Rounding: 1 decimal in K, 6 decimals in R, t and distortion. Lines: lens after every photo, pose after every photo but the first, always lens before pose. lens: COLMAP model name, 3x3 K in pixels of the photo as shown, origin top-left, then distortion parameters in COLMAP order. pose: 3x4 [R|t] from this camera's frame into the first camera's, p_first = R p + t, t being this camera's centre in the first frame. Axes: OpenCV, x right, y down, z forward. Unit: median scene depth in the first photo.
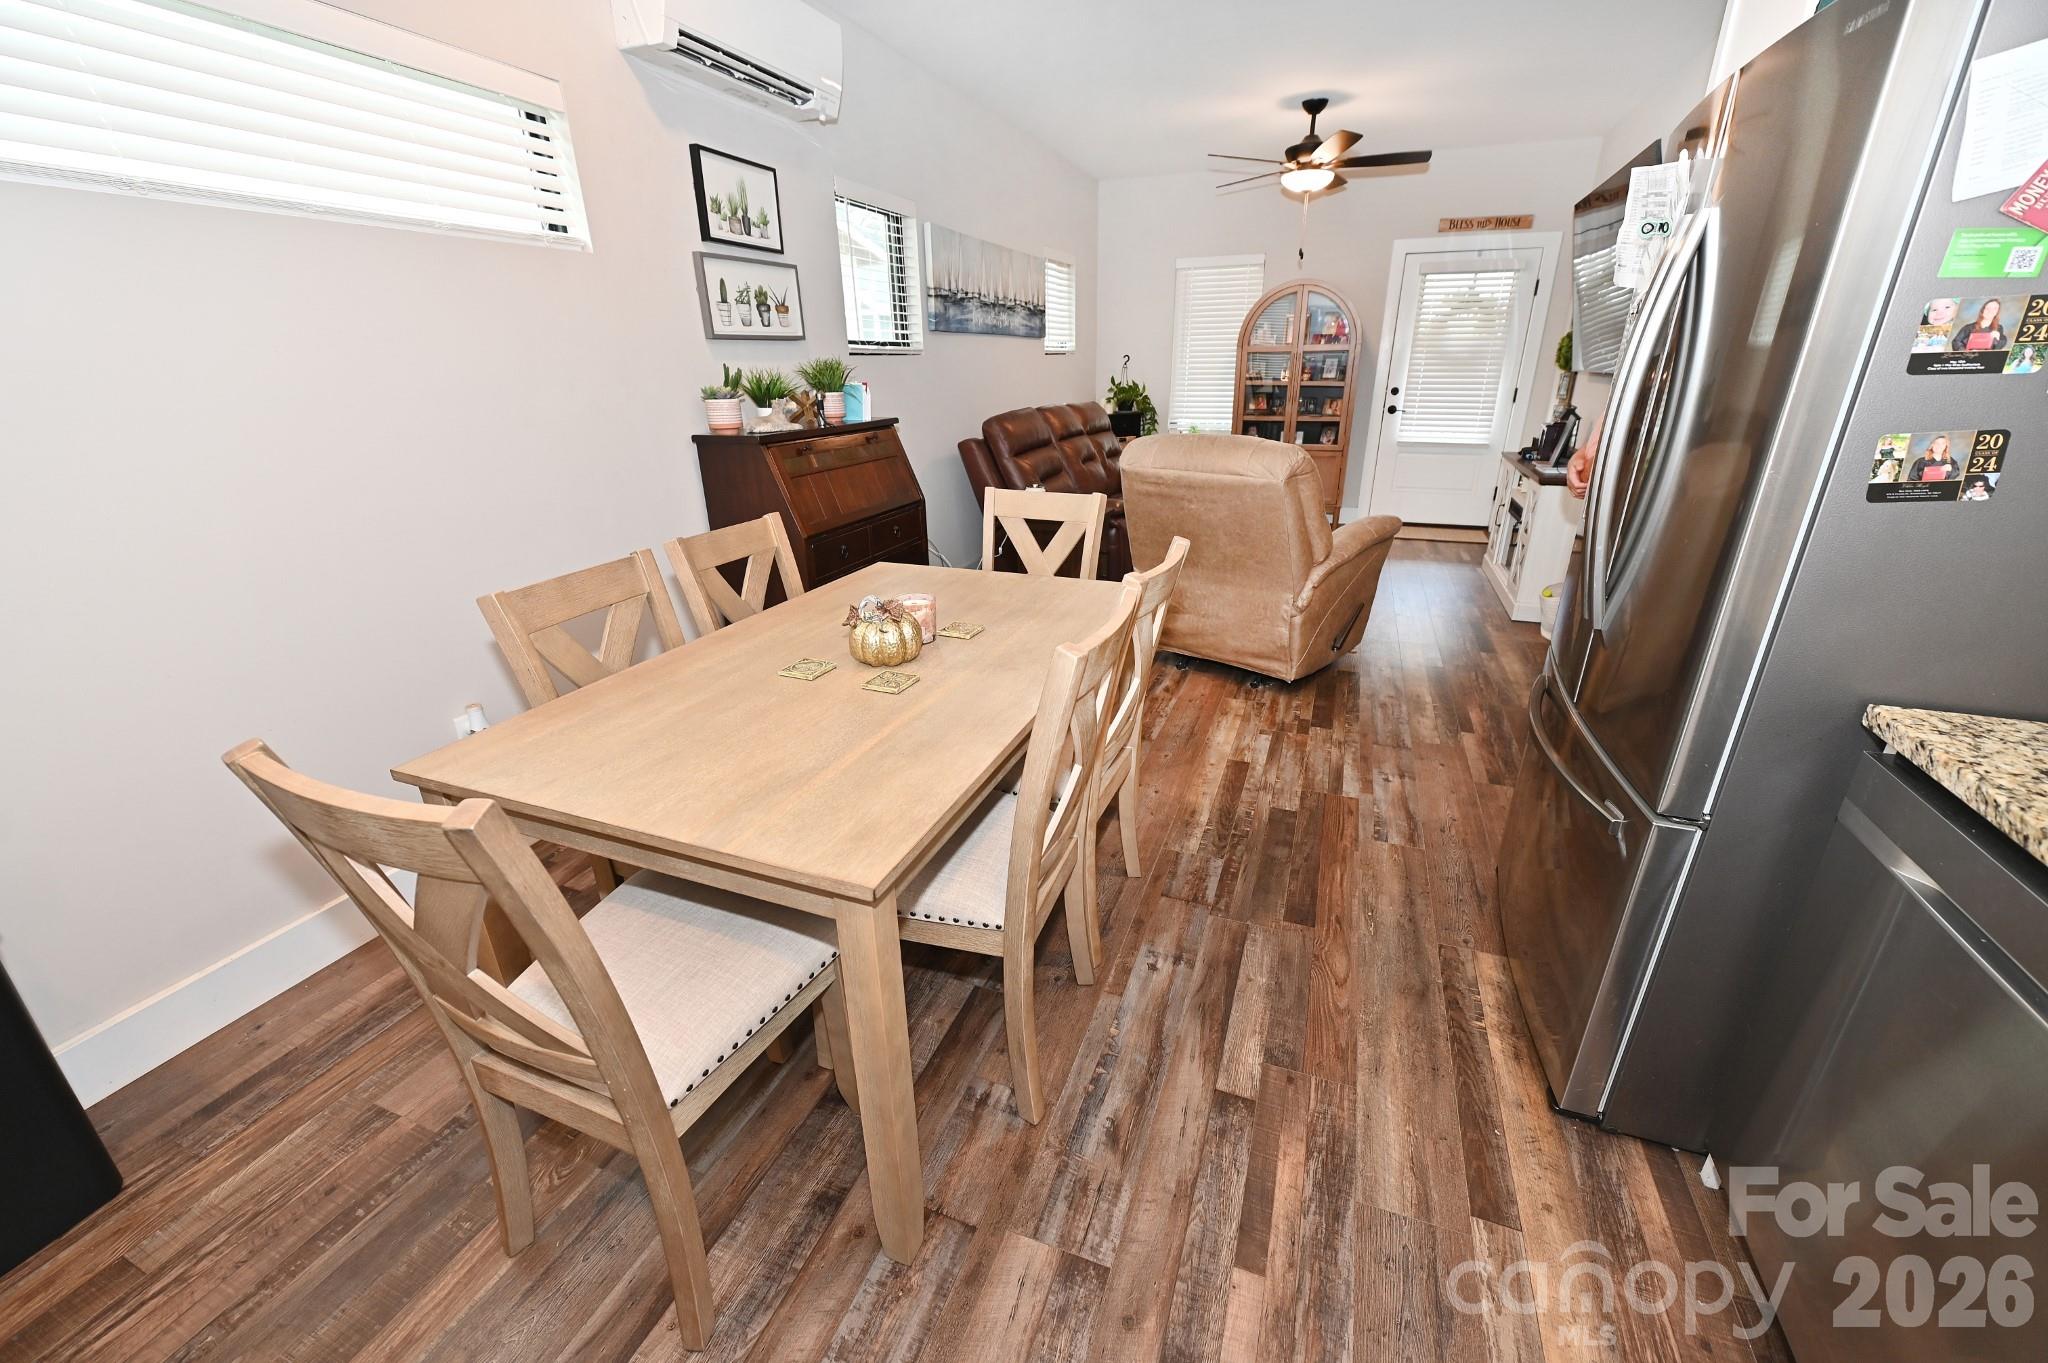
lens RADIAL K [[805.5, 0, 1027.3], [0, 805.5, 687.0], [0, 0, 1]] dist [-0.001658, -0.003673]
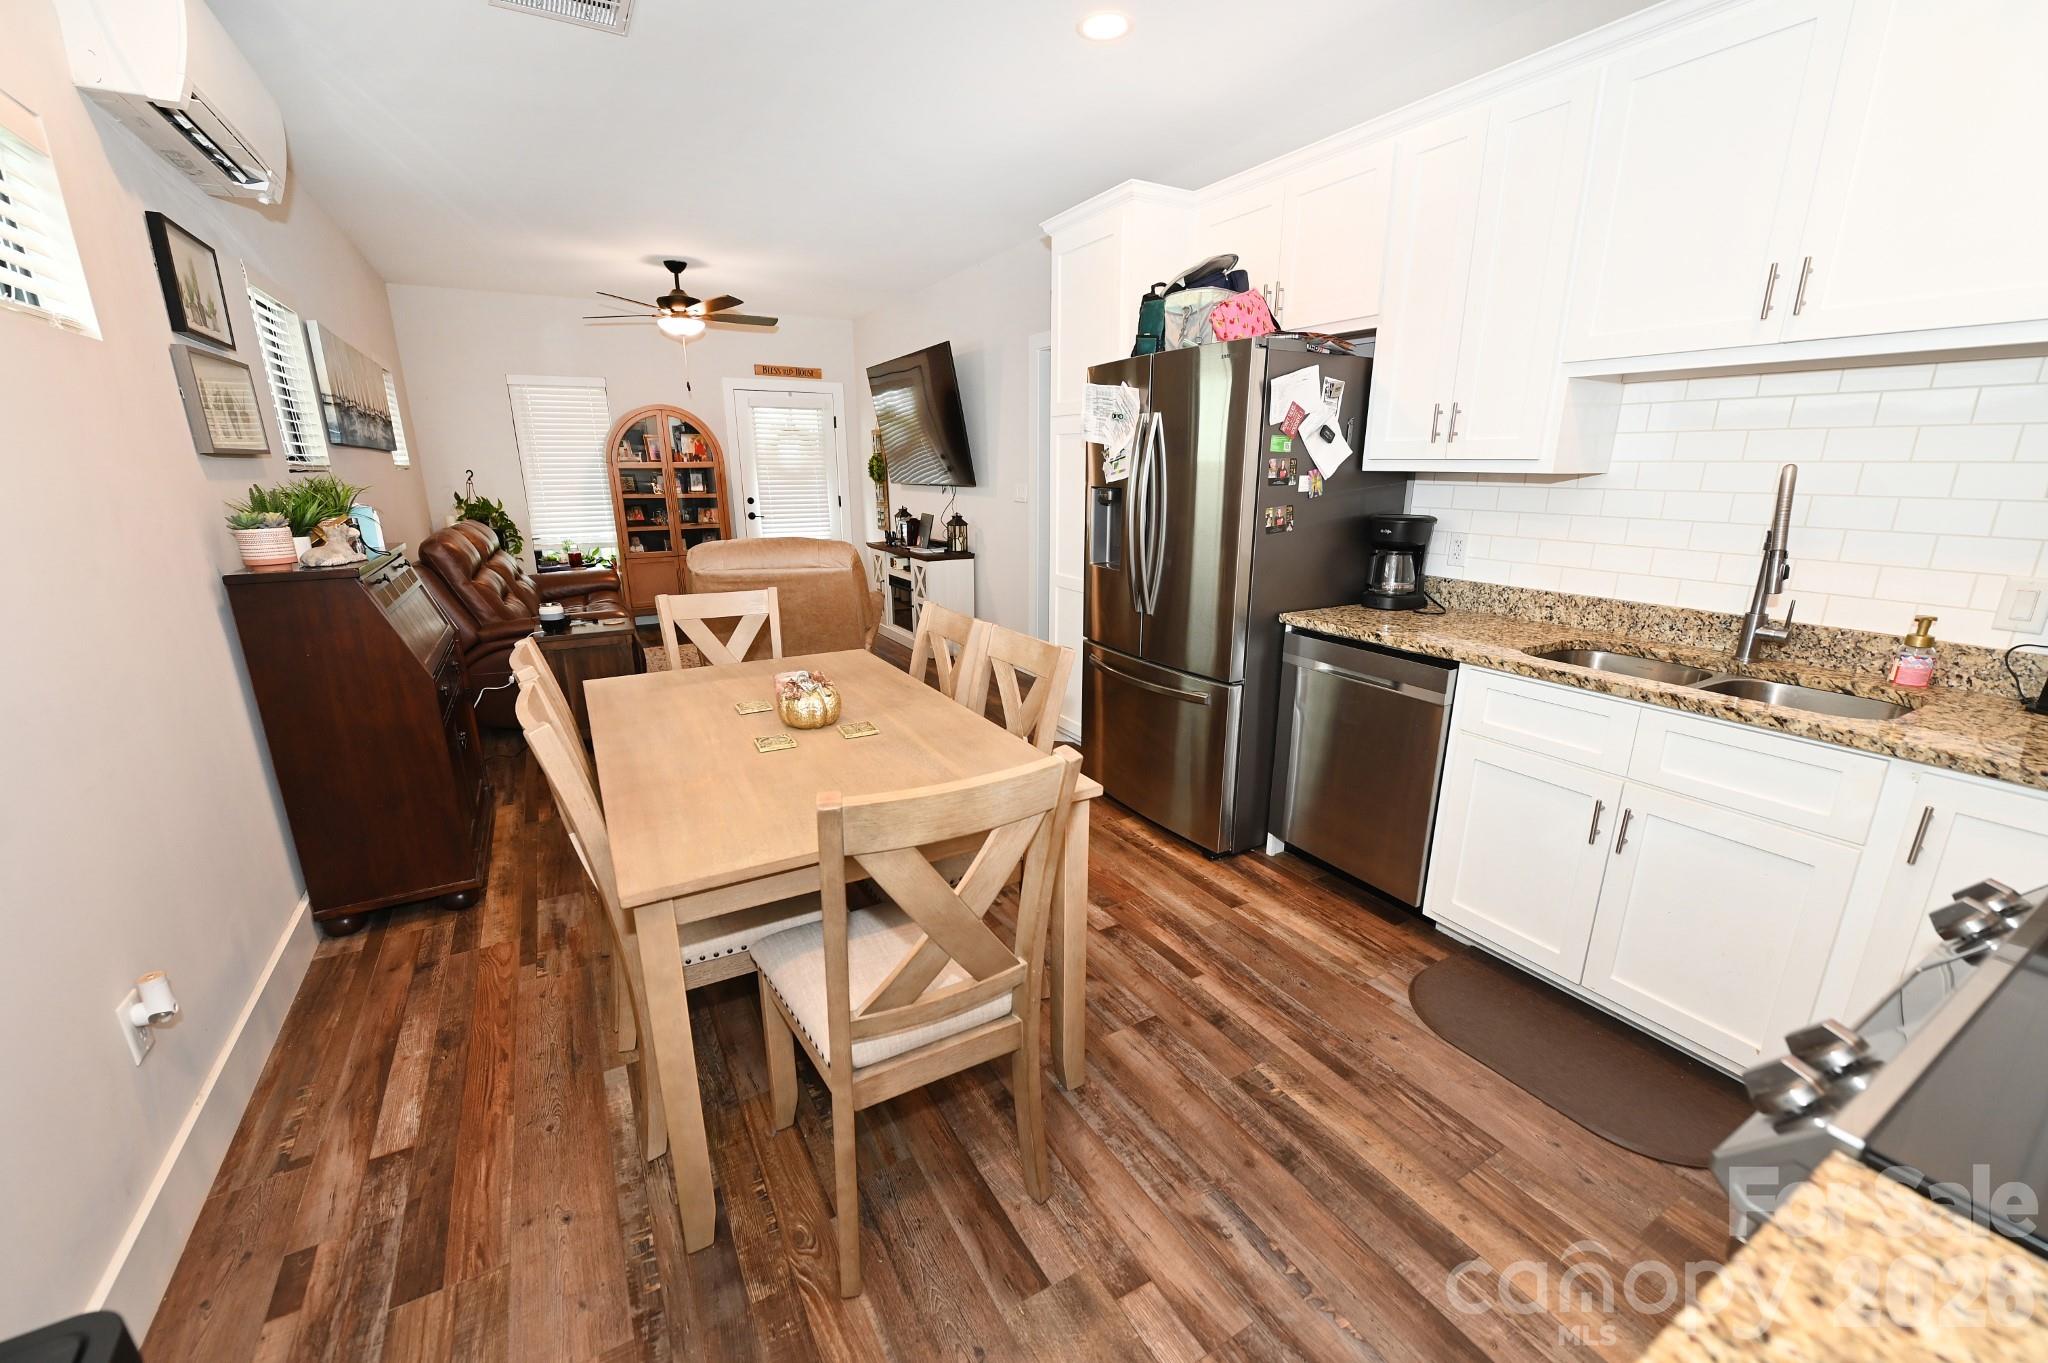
lens RADIAL K [[811.1, 0, 1020.0], [0, 811.1, 691.1], [0, 0, 1]] dist [-0.002735, -0.004105]
pose [[0.631155, -0.197870, 0.749994, -0.738187], [0.287943, 0.957592, 0.010322, -0.003459], [-0.720230, 0.209441, 0.661365, -0.018801]]
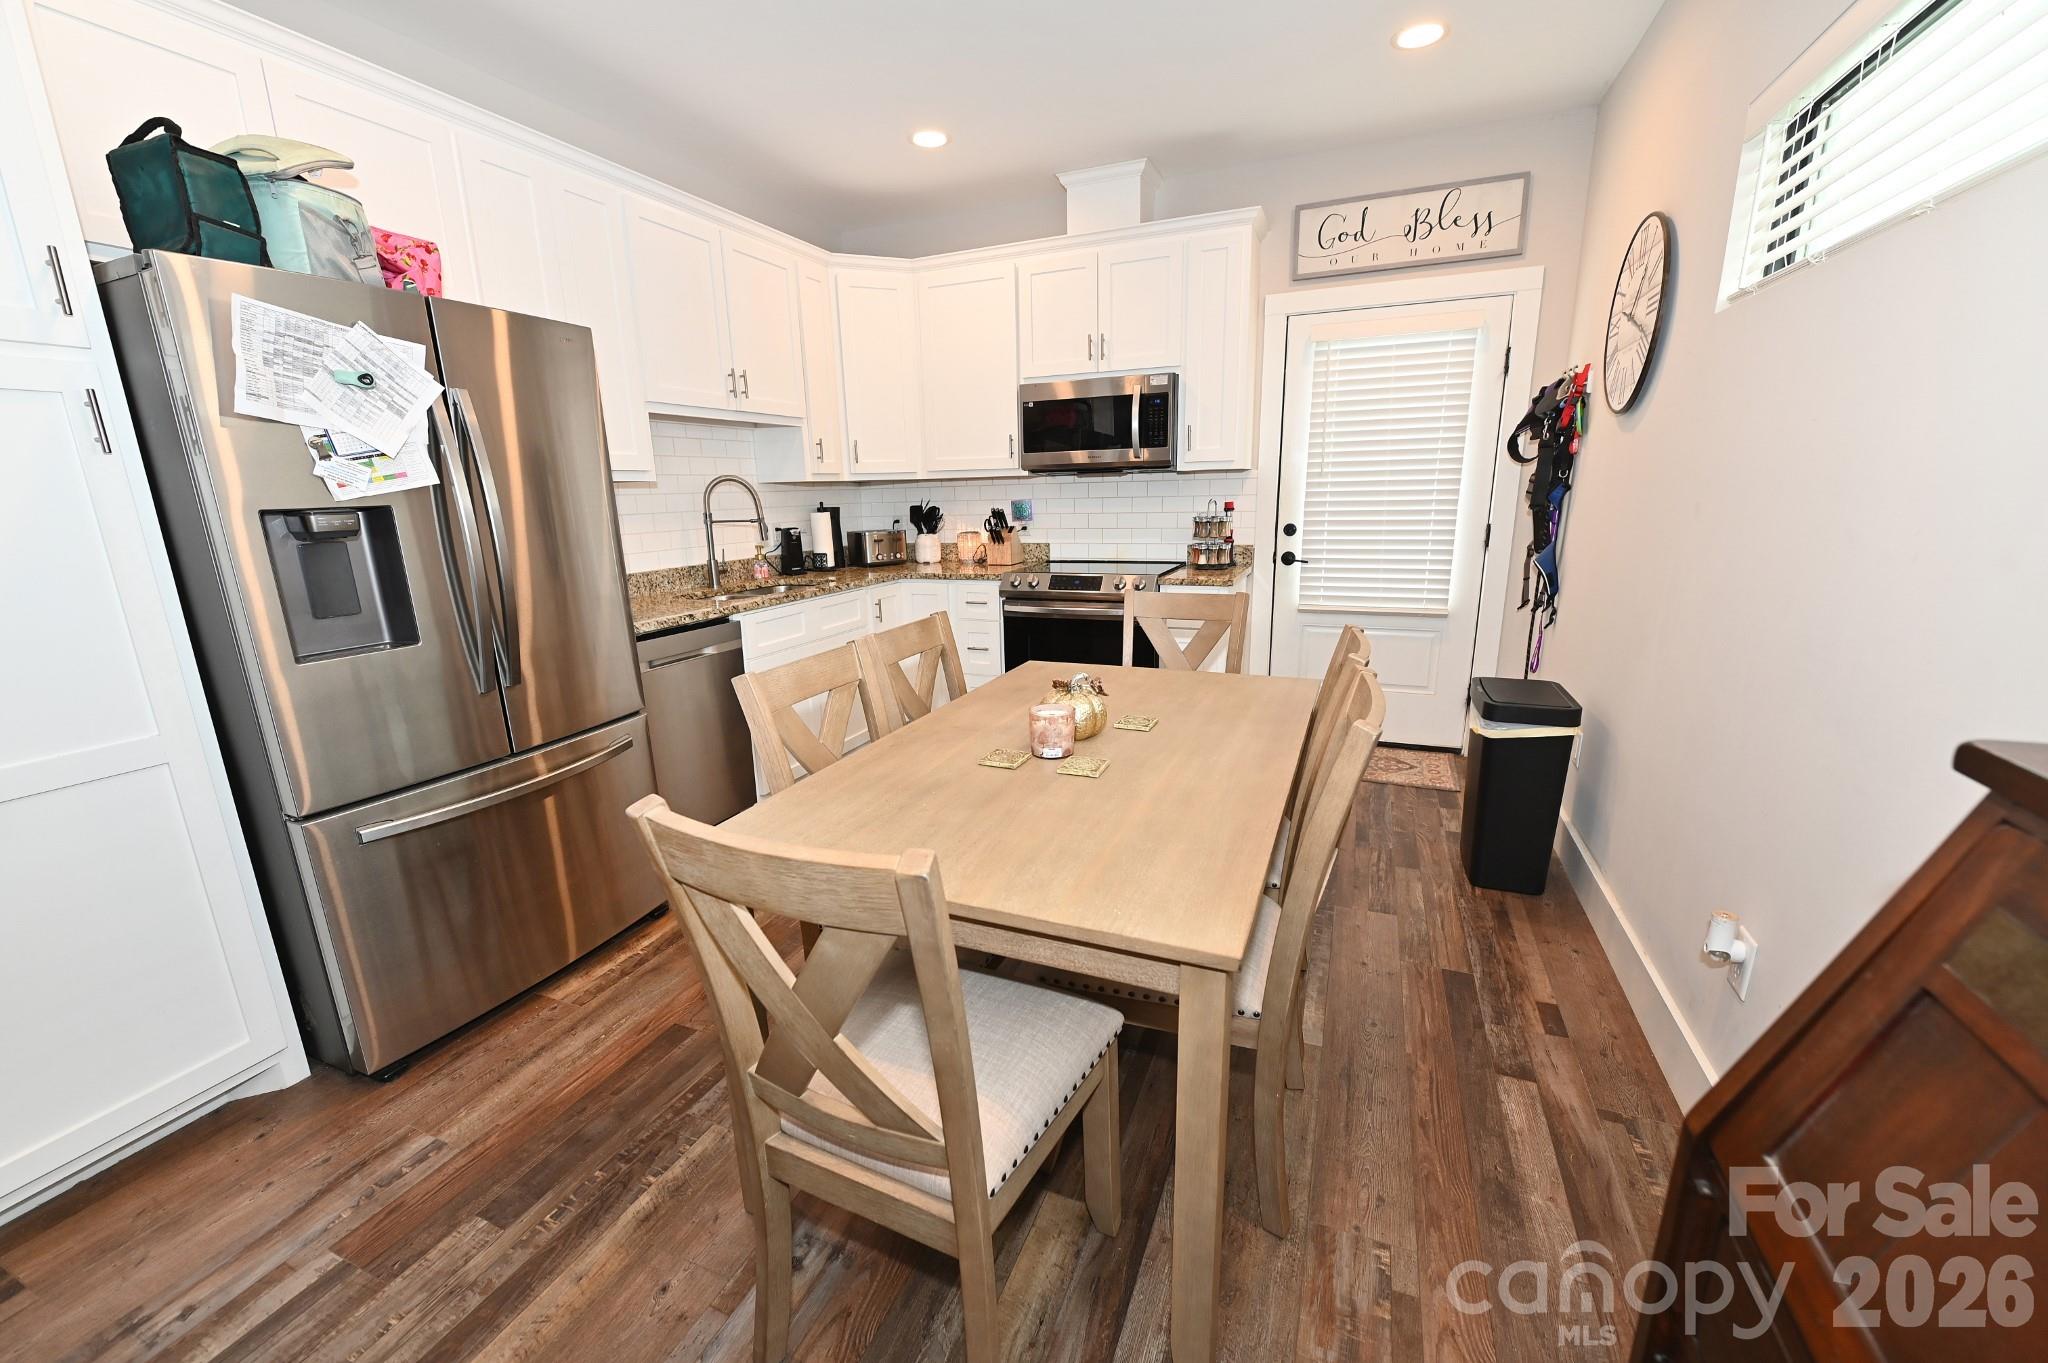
lens RADIAL K [[811.1, 0, 1020.0], [0, 811.1, 691.1], [0, 0, 1]] dist [-0.002735, -0.004105]
pose [[-0.998849, 0.030327, 0.037152, -0.123909], [0.046443, 0.804896, 0.591596, -0.612375], [-0.011962, 0.592640, -0.805378, 1.560470]]
